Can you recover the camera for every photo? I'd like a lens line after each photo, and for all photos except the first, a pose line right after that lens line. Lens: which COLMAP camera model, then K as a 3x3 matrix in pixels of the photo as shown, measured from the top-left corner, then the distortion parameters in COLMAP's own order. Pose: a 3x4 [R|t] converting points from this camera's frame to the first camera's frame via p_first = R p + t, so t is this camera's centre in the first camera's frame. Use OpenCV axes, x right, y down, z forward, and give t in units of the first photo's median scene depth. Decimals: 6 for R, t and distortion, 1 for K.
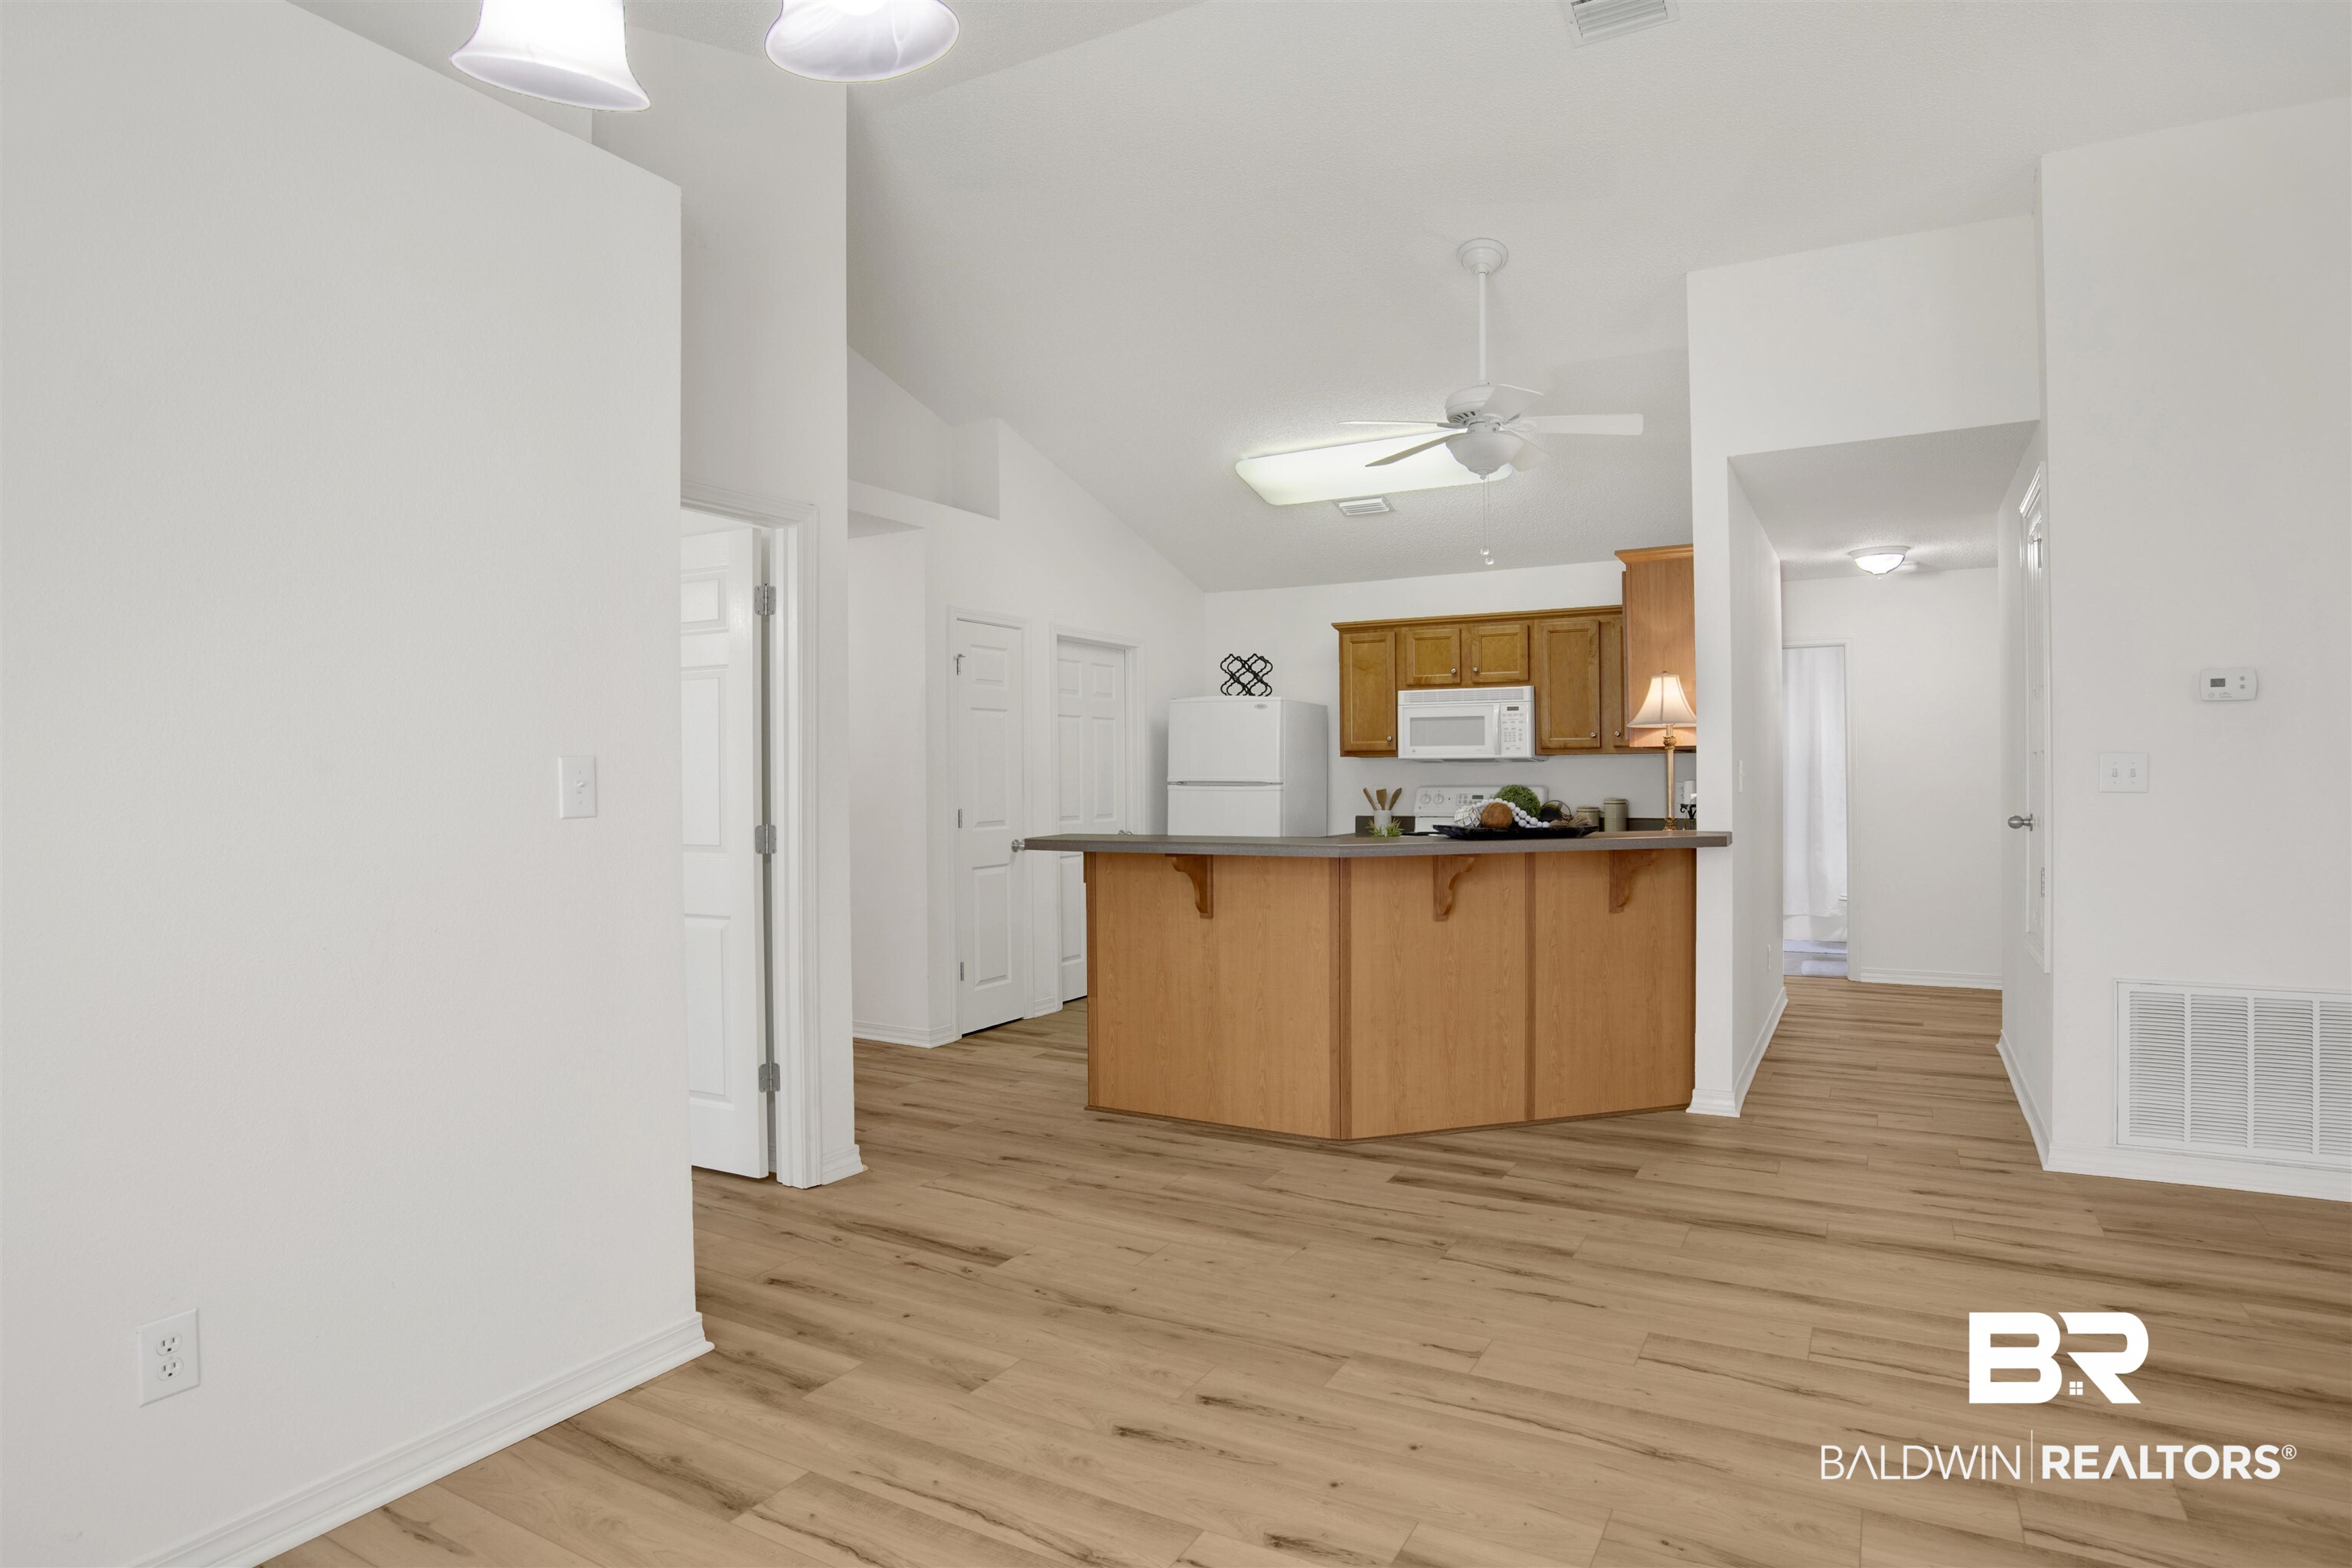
lens RADIAL K [[1243.0, 0, 1162.1], [0, 1243.0, 789.2], [0, 0, 1]] dist [-0.002263, -0.000832]
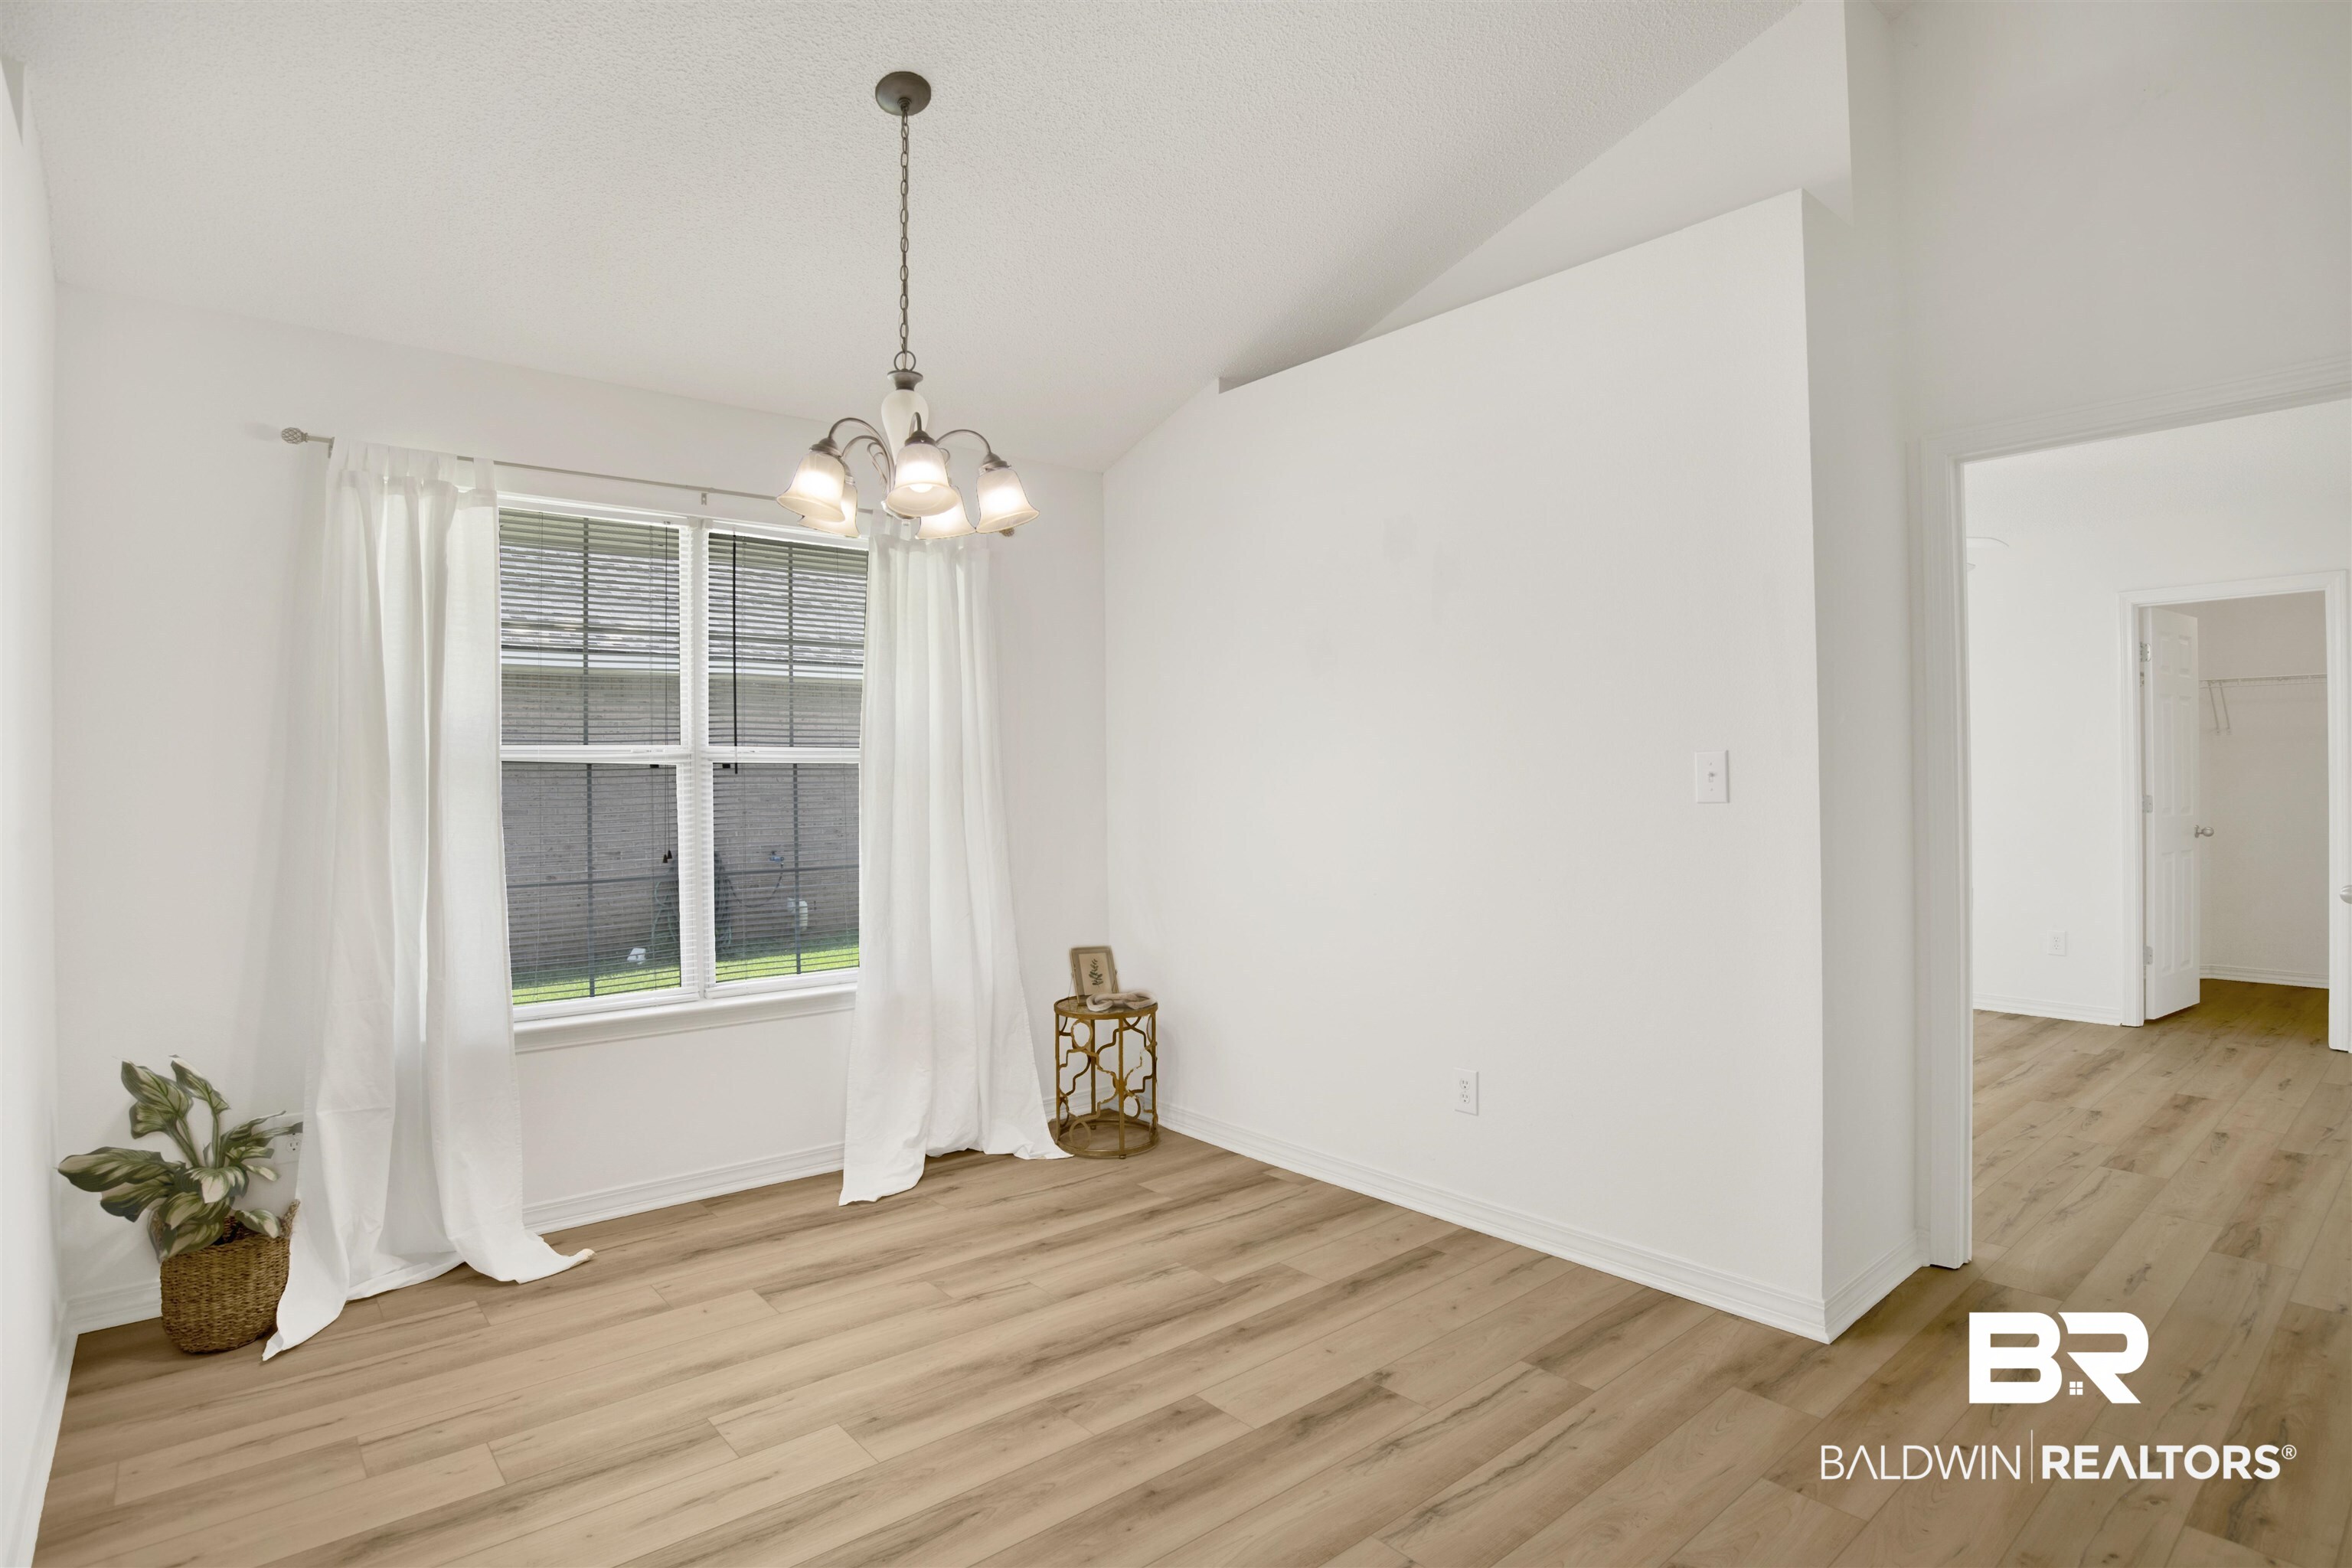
lens RADIAL K [[1243.0, 0, 1173.7], [0, 1243.0, 781.6], [0, 0, 1]] dist [-0.002263, -0.000832]
pose [[-0.347892, -0.001764, -0.937533, 0.888476], [0.014432, 0.999870, -0.007236, 0.010022], [0.937423, -0.016048, -0.347821, 1.046825]]
